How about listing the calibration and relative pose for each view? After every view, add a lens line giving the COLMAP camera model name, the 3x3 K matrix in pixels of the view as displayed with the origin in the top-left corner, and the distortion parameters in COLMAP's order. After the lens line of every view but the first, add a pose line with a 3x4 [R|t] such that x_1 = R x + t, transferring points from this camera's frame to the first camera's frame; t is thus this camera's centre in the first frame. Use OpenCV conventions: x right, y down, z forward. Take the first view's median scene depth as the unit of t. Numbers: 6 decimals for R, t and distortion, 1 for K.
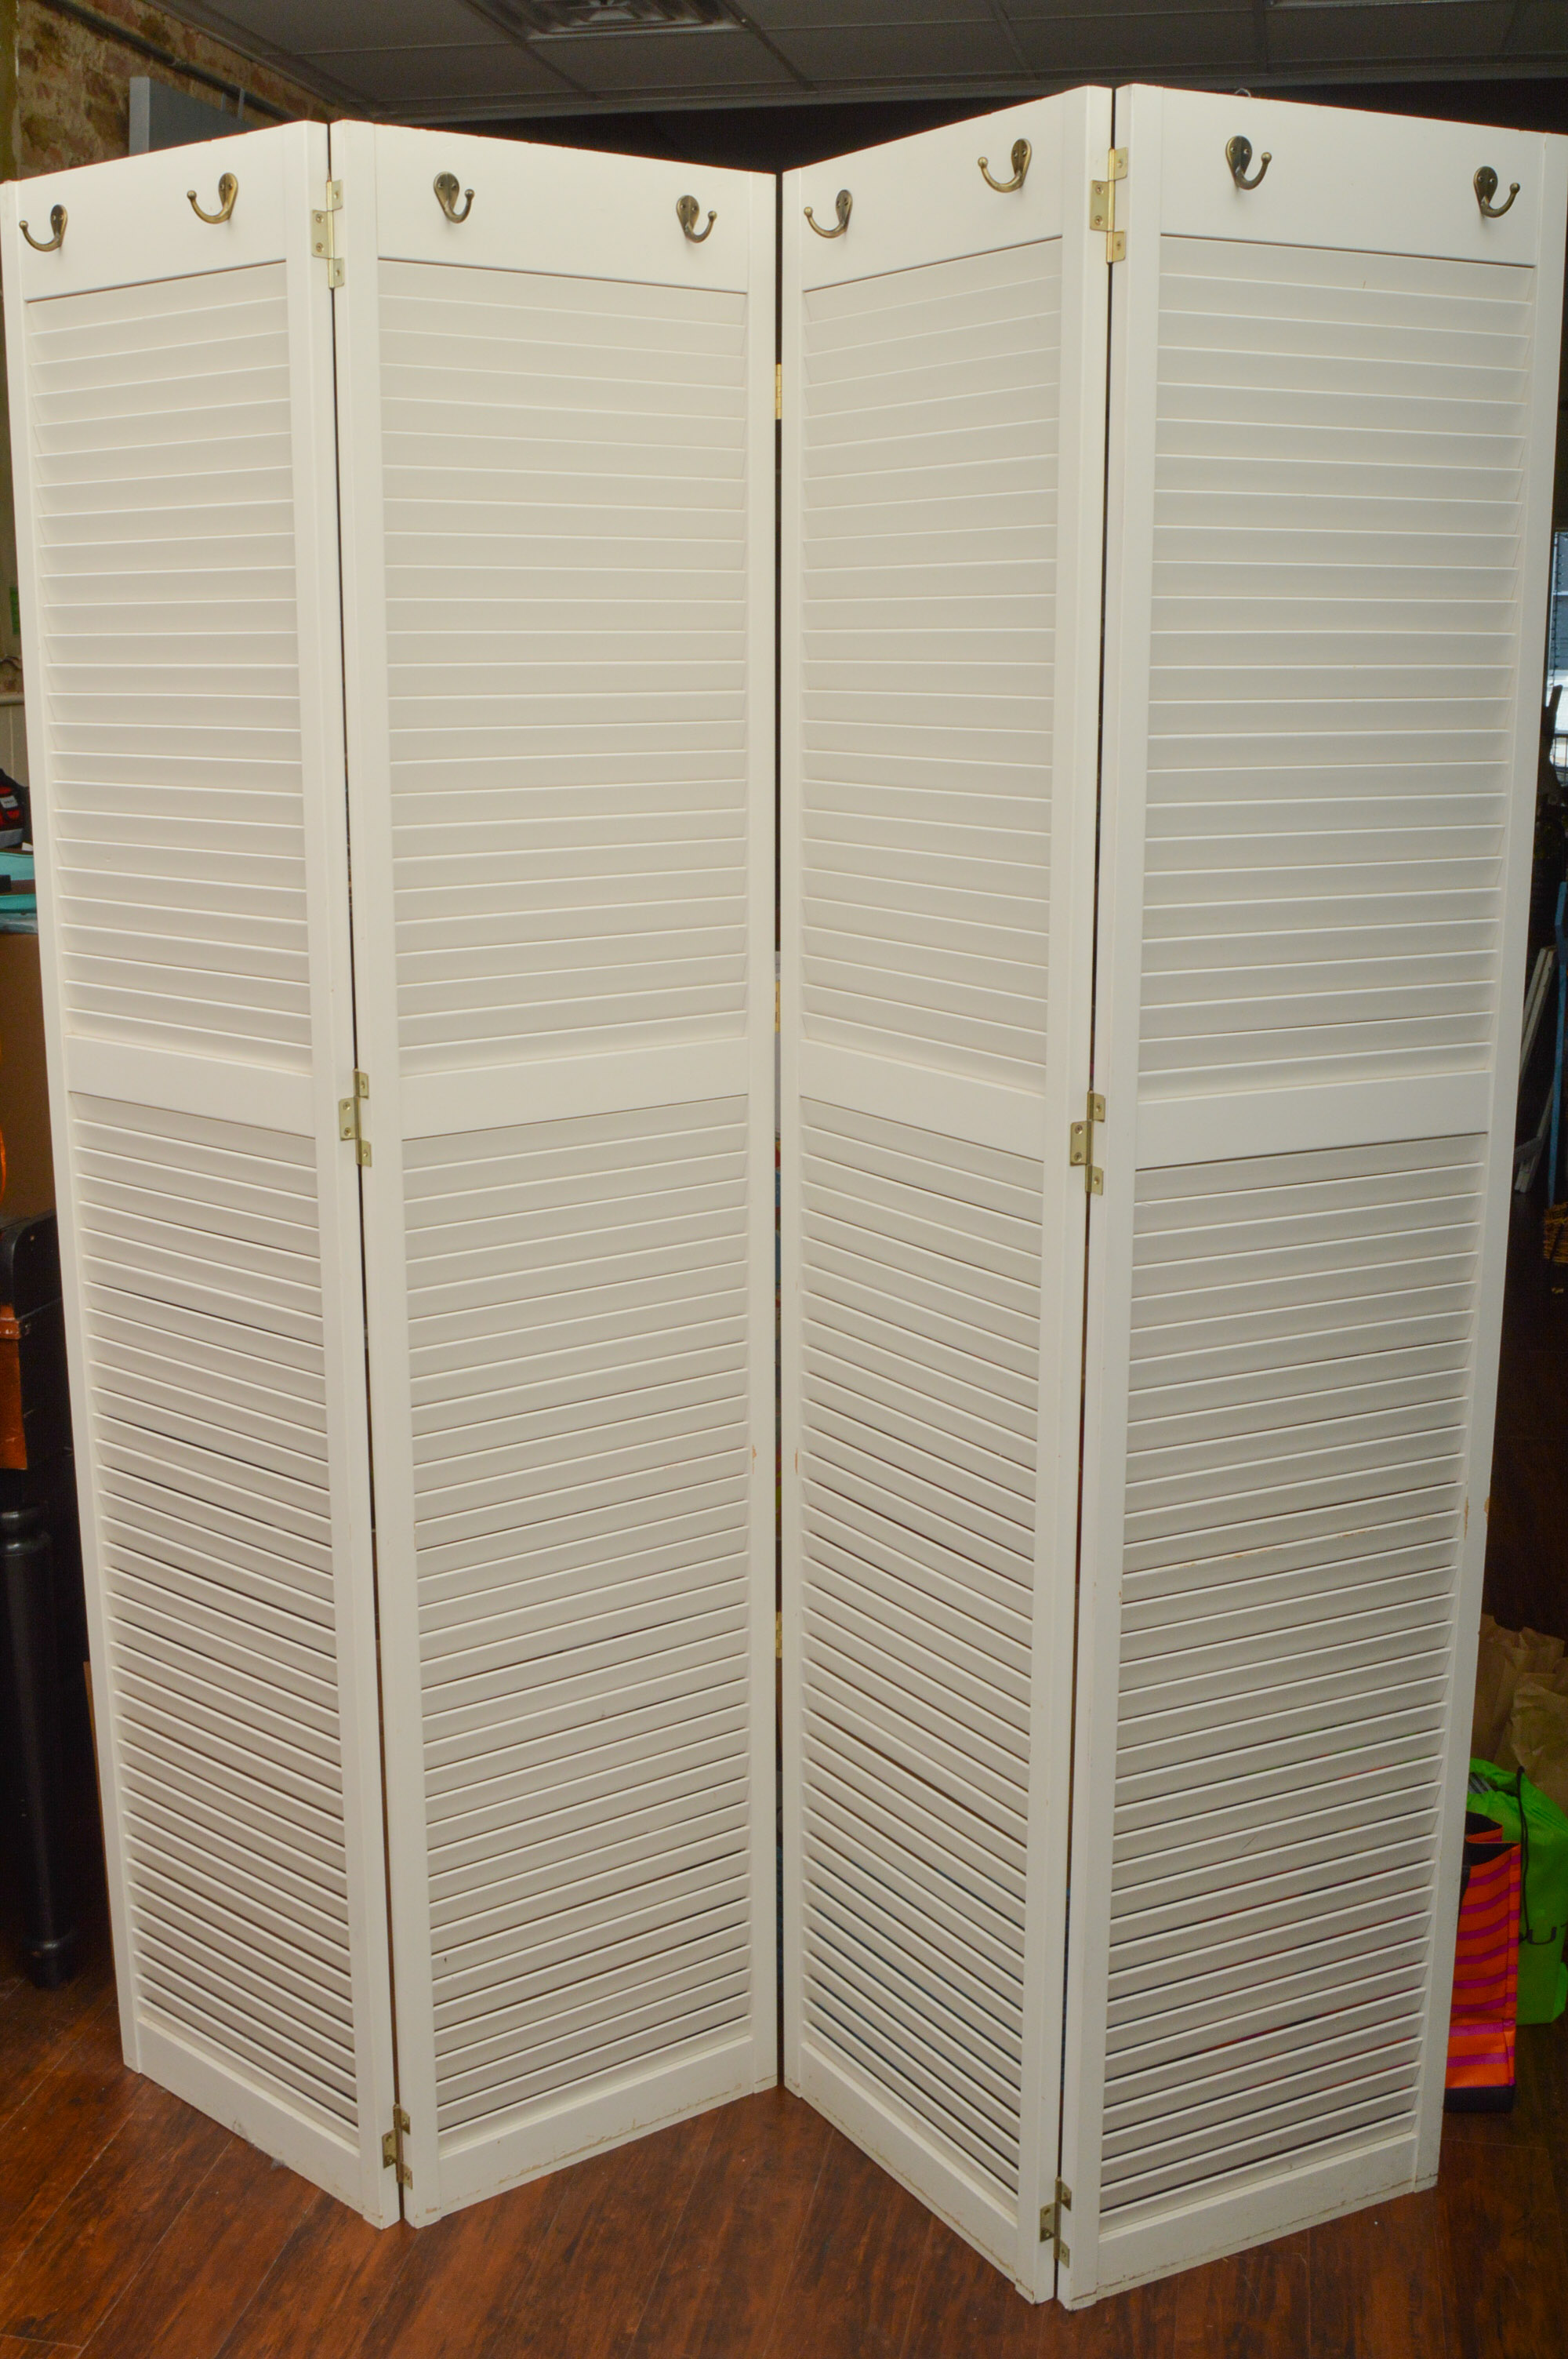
lens RADIAL K [[2254.8, 0, 804.8], [0, 2254.8, 1045.5], [0, 0, 1]] dist [-0.041071, 0.000000]
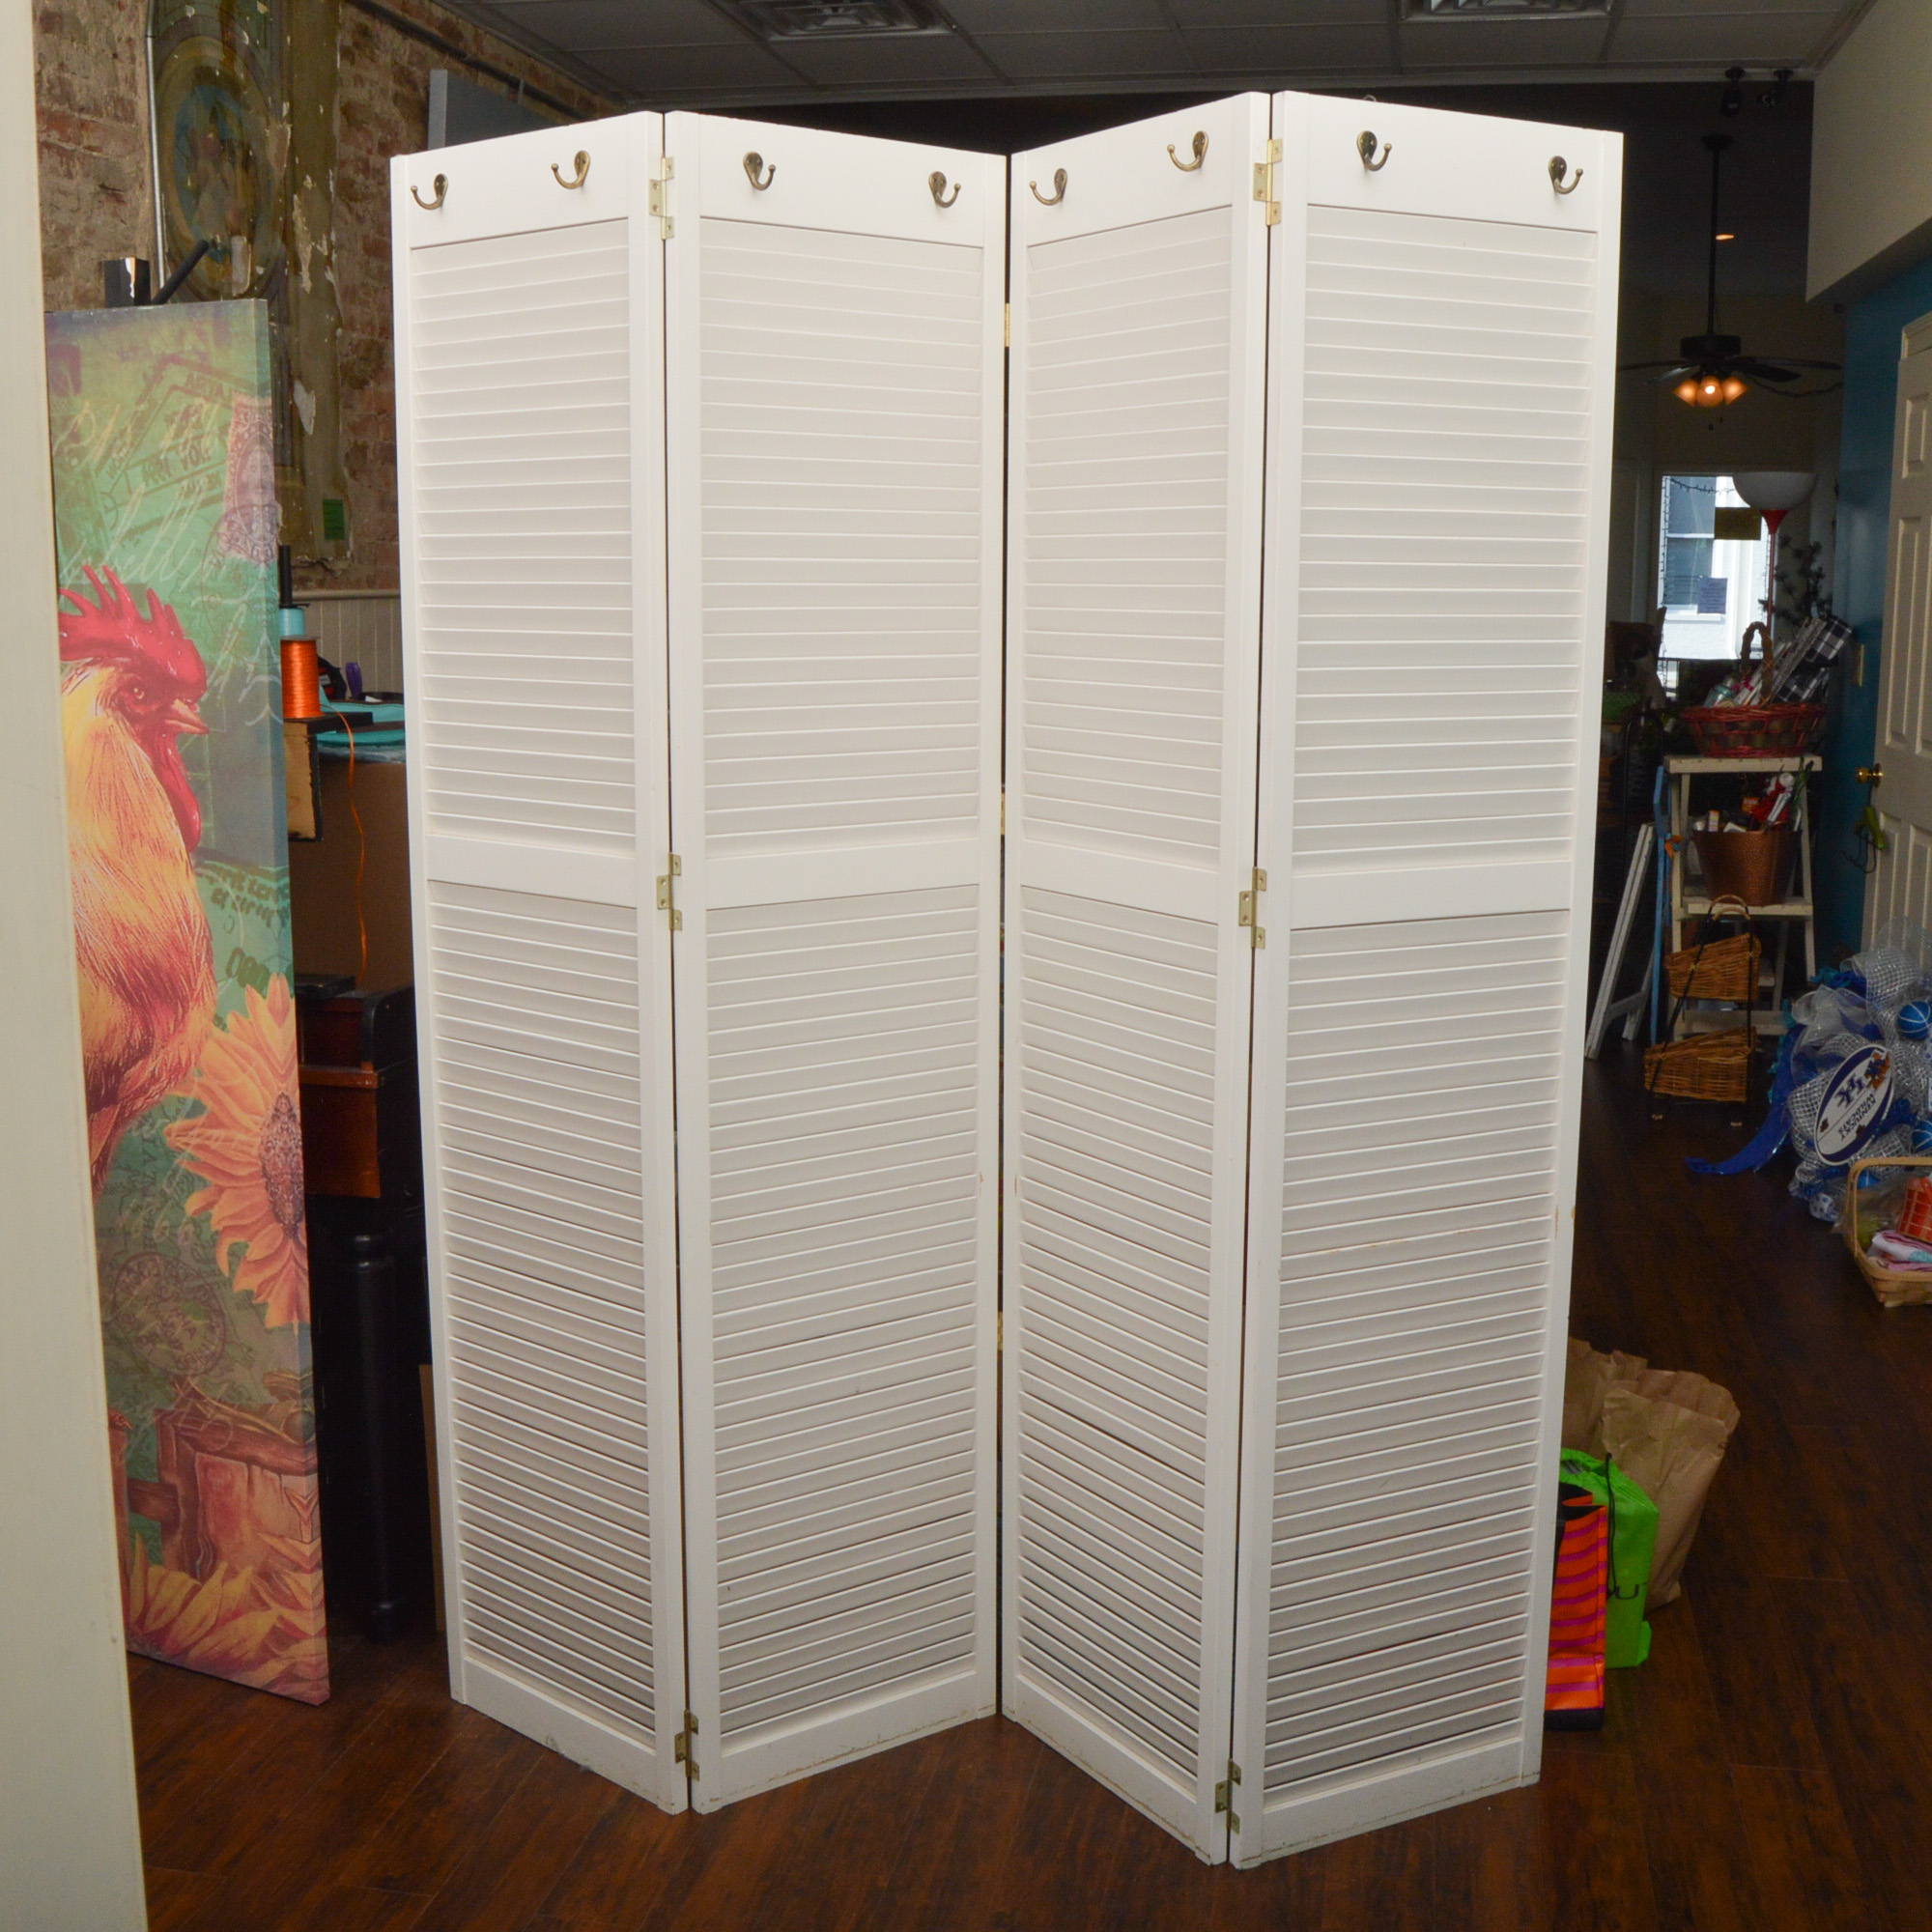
lens RADIAL K [[2375.0, 0, 977.1], [0, 2375.0, 953.6], [0, 0, 1]] dist [-0.062094, 0.000000]
pose [[0.999888, 0.004368, 0.014310, -0.045508], [-0.003724, 0.998991, -0.044750, 0.120771], [-0.014491, 0.044692, 0.998896, -0.309726]]
